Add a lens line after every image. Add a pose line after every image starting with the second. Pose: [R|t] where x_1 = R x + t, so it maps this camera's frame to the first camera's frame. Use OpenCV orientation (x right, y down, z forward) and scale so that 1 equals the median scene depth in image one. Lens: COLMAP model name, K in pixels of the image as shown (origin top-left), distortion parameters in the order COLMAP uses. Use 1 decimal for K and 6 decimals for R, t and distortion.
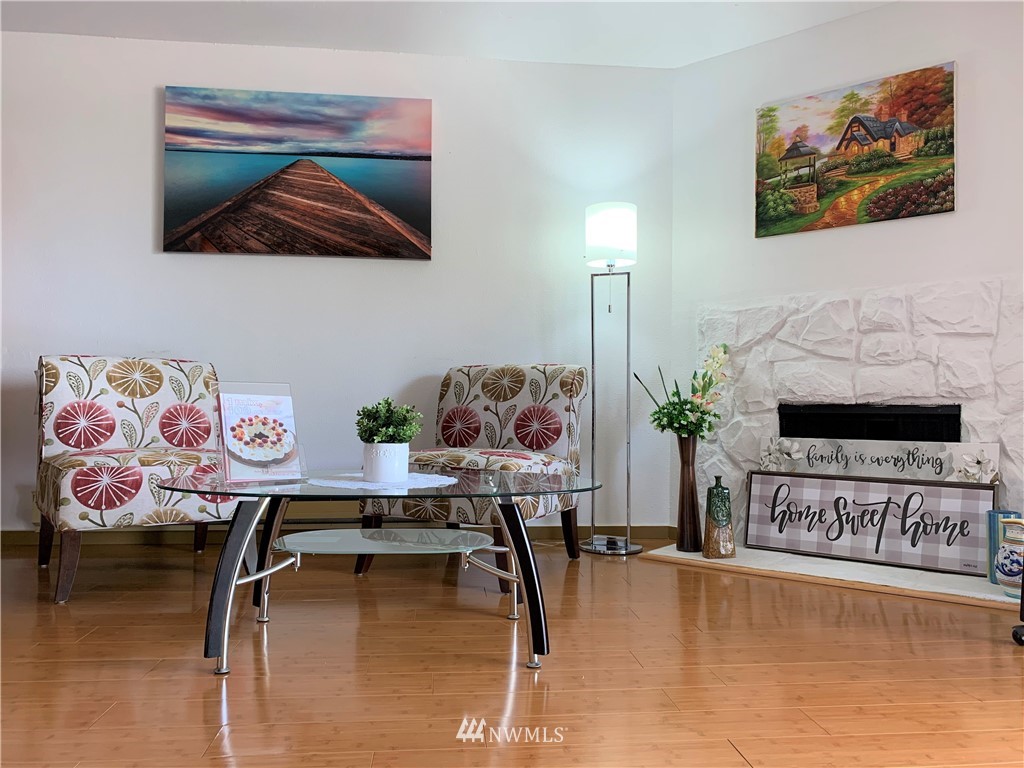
lens RADIAL K [[790.6, 0, 512.0], [0, 790.6, 384.0], [0, 0, 1]] dist [0.057642, -0.094748]
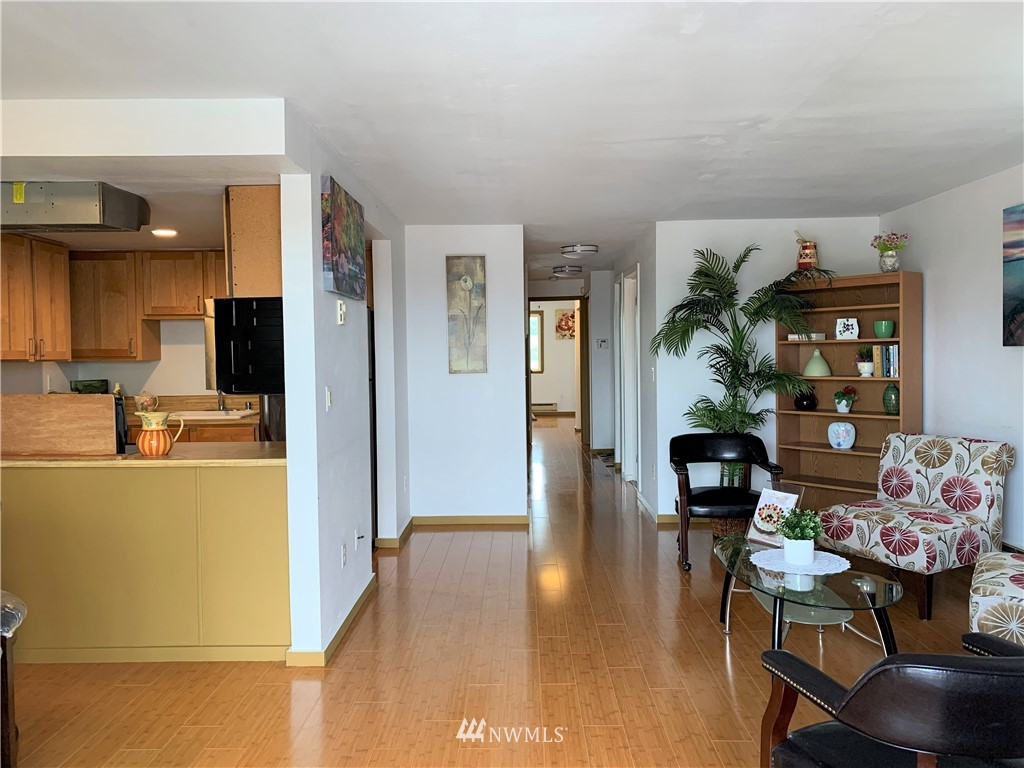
lens RADIAL K [[782.0, 0, 512.0], [0, 782.0, 384.0], [0, 0, 1]] dist [0.074234, -0.100377]
pose [[-0.103390, 0.034752, -0.994034, 0.932911], [0.041827, 0.998657, 0.030564, -0.193463], [0.993761, -0.038418, -0.104704, 0.409987]]
